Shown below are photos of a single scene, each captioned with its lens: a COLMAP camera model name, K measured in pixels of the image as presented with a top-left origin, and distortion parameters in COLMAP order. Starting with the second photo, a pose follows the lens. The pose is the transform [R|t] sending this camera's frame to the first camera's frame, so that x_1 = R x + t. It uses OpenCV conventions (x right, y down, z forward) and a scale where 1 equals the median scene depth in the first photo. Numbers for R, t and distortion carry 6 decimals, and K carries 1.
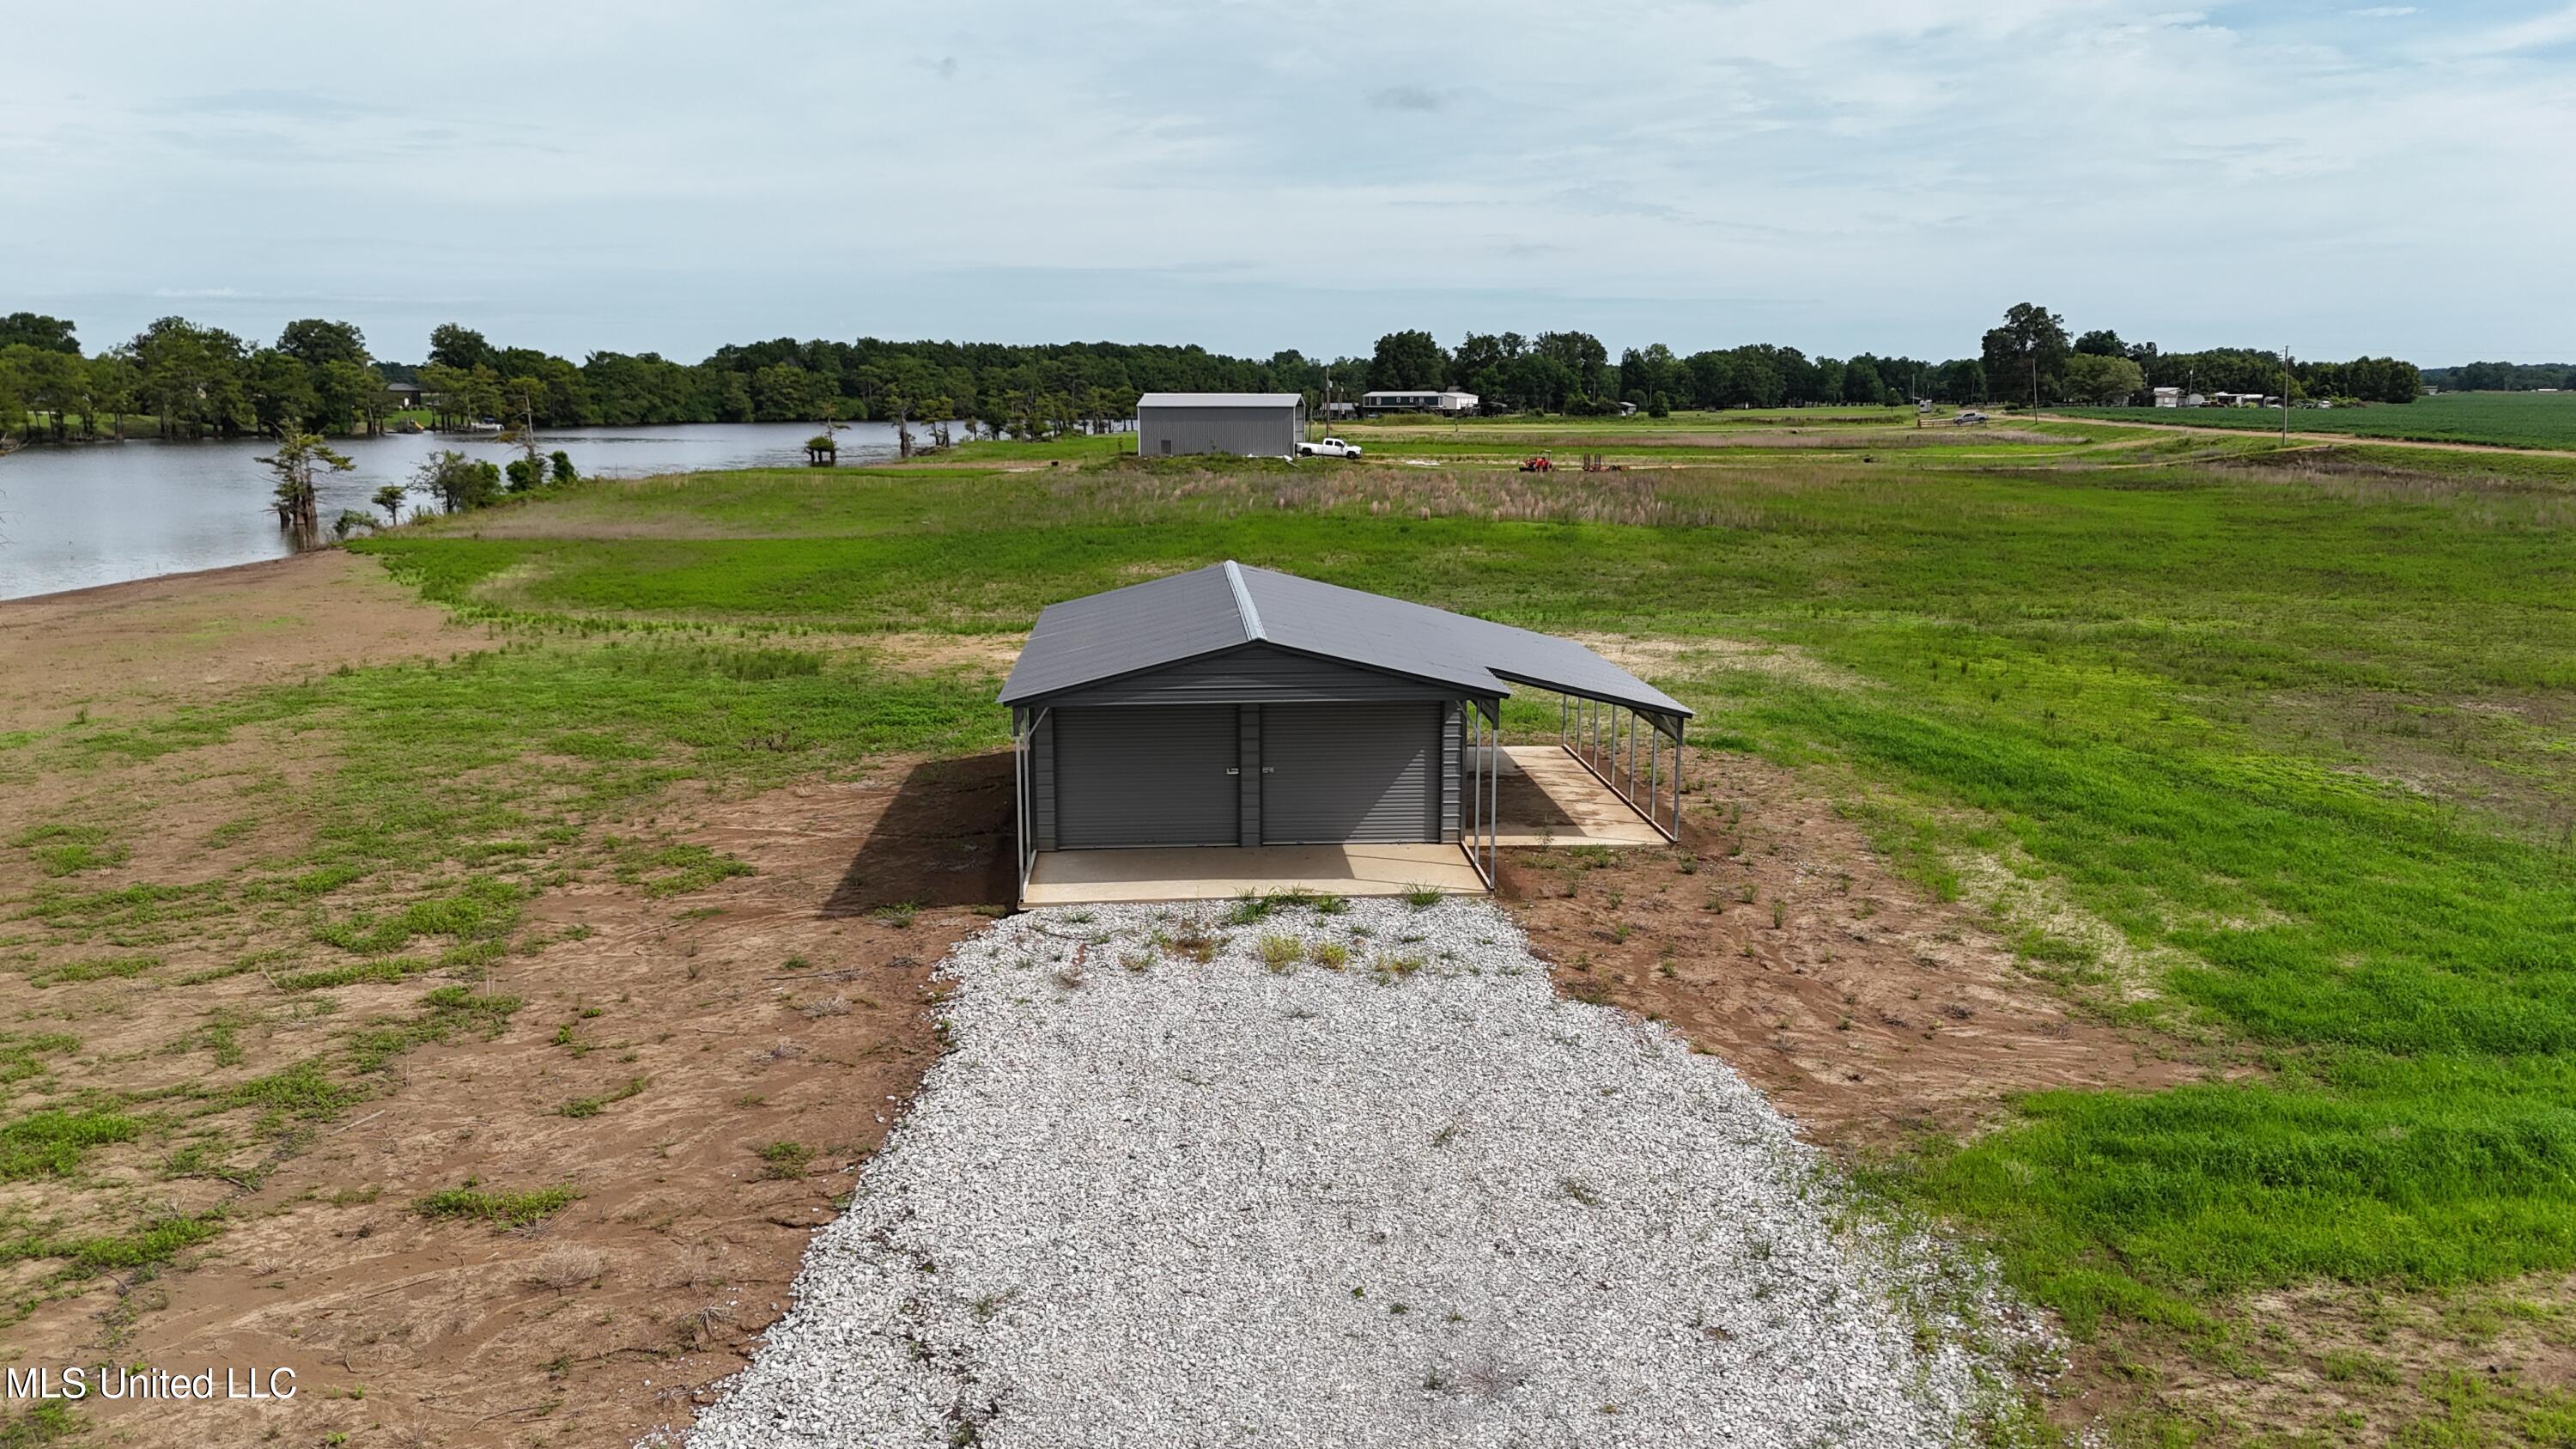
lens RADIAL K [[1888.5, 0, 1290.5], [0, 1888.5, 706.7], [0, 0, 1]] dist [0.073948, -0.070800]
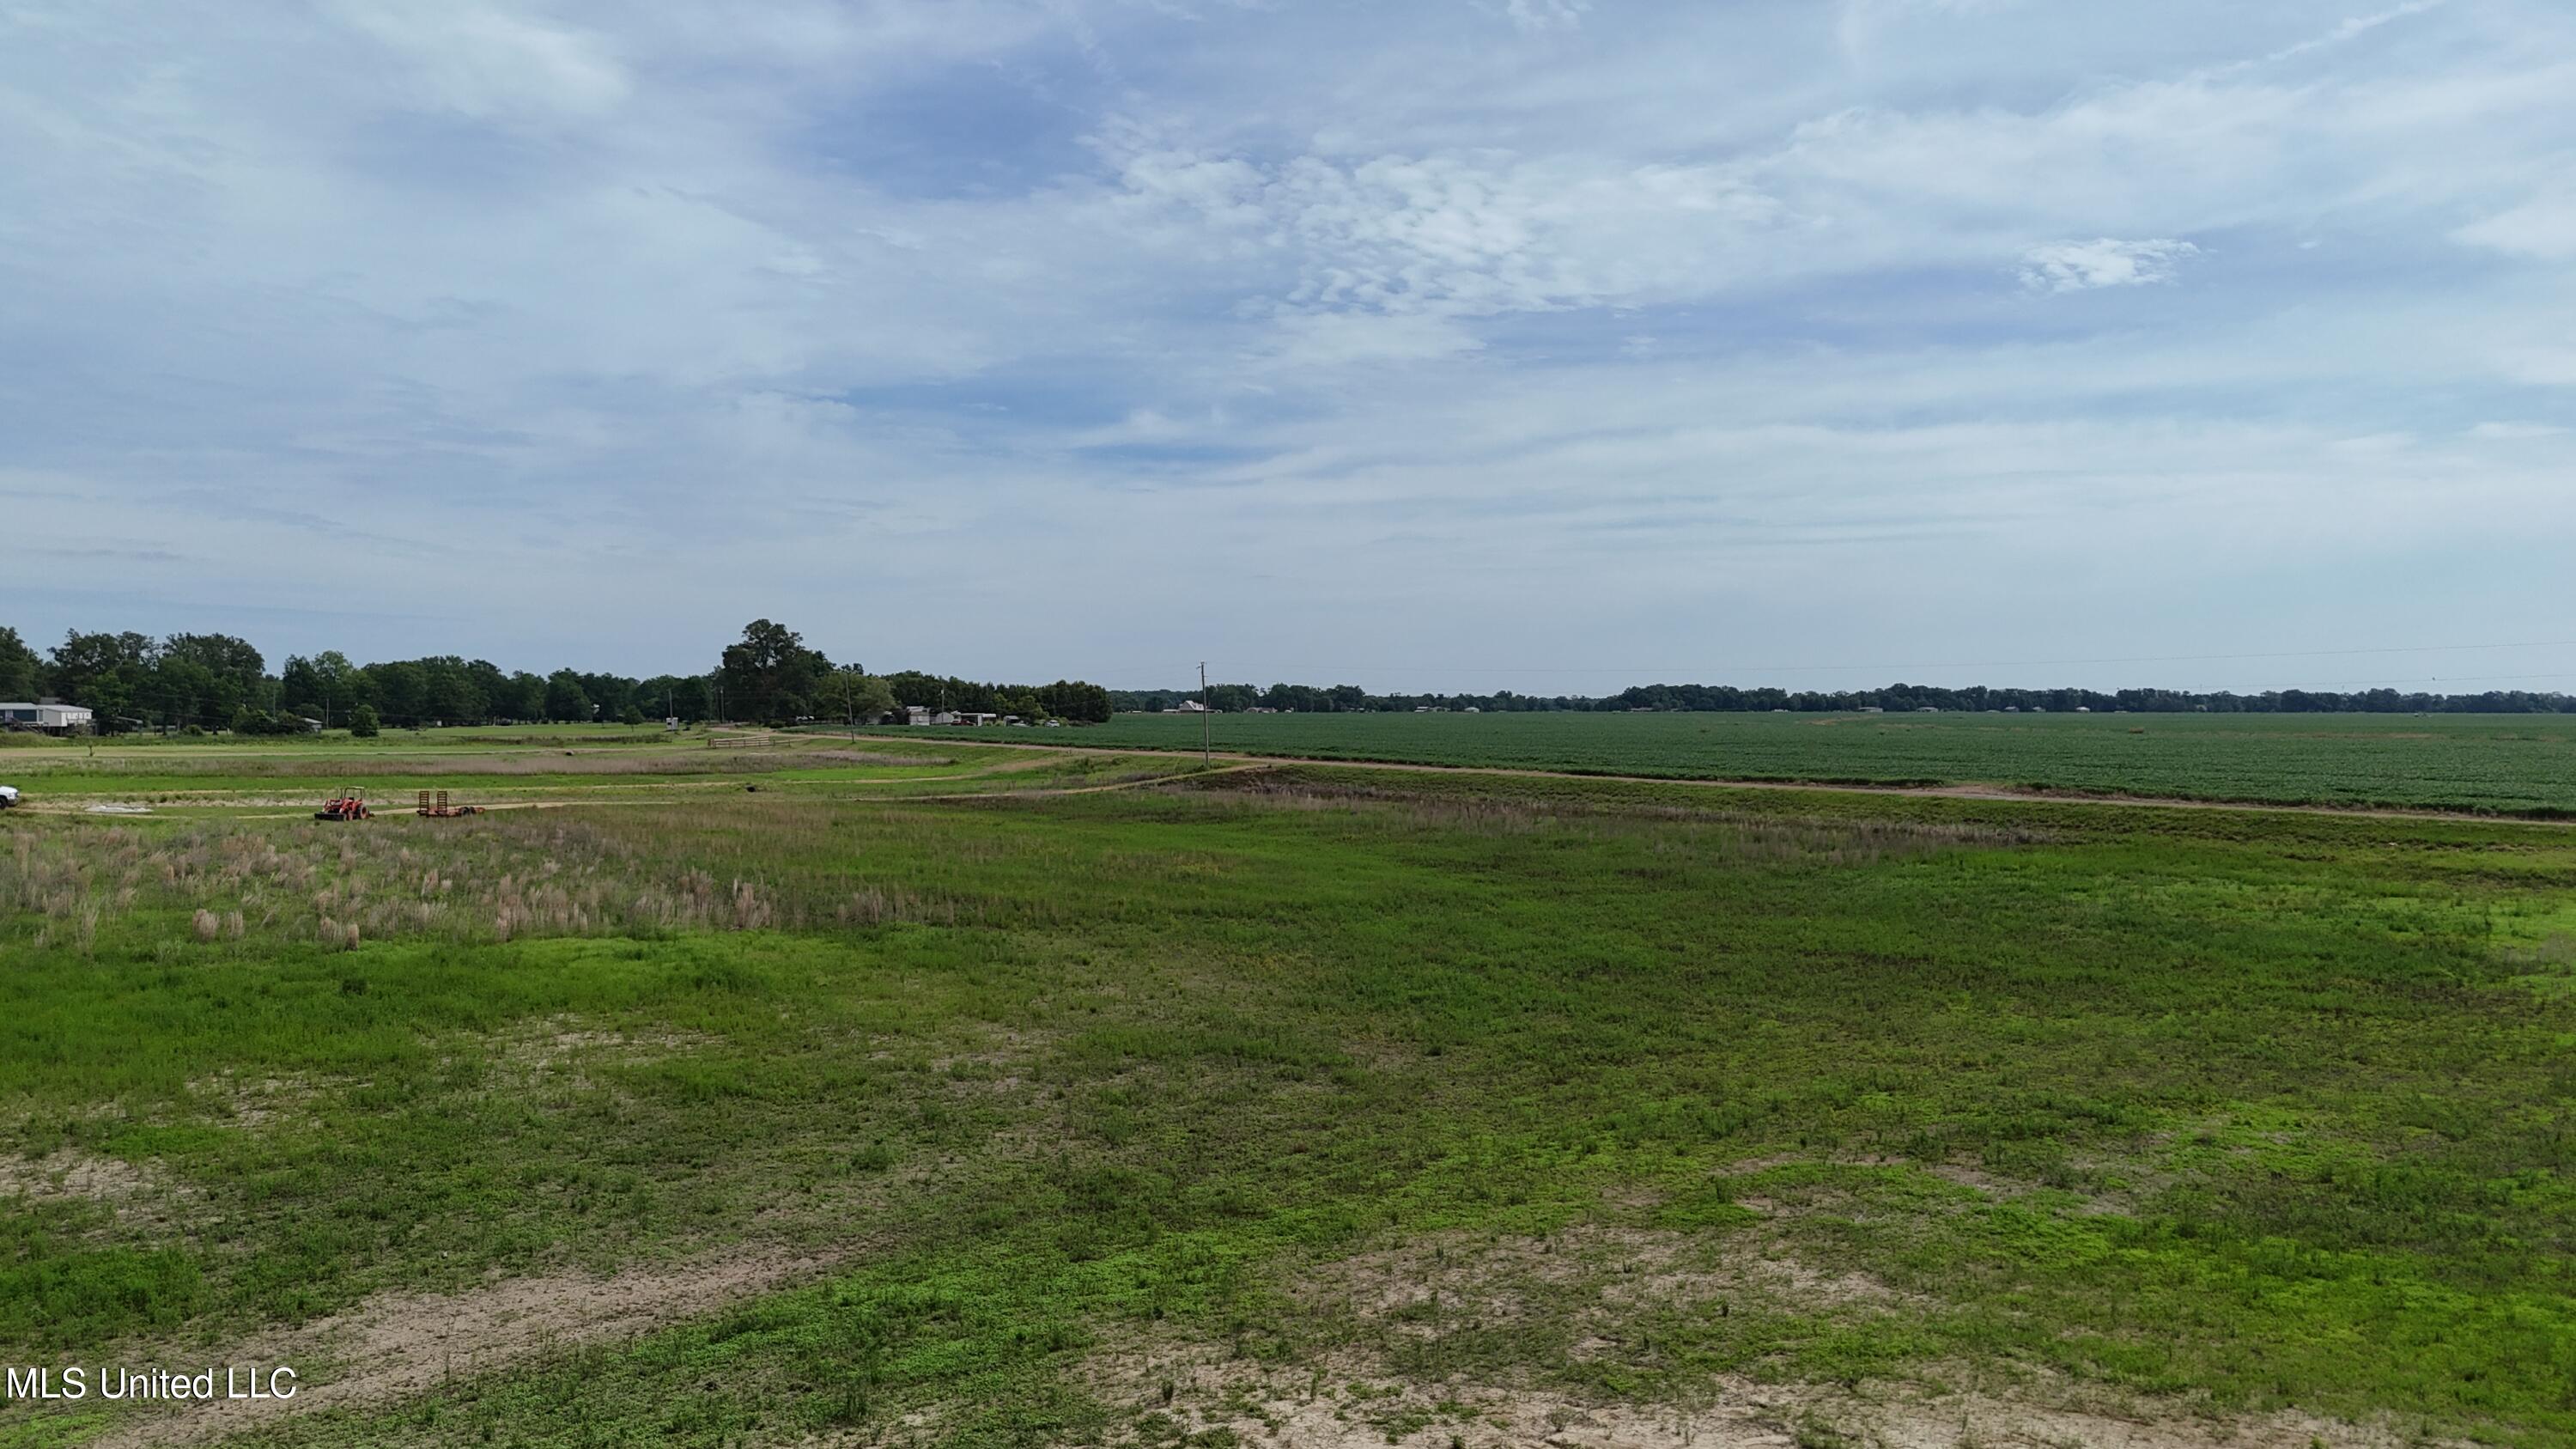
lens RADIAL K [[1904.0, 0, 1297.6], [0, 1904.0, 718.0], [0, 0, 1]] dist [0.041504, -0.036380]
pose [[0.779114, -0.000439, 0.626882, -0.030246], [0.100226, 0.987223, -0.123874, -0.044074], [-0.618818, 0.159342, 0.769203, 0.283632]]
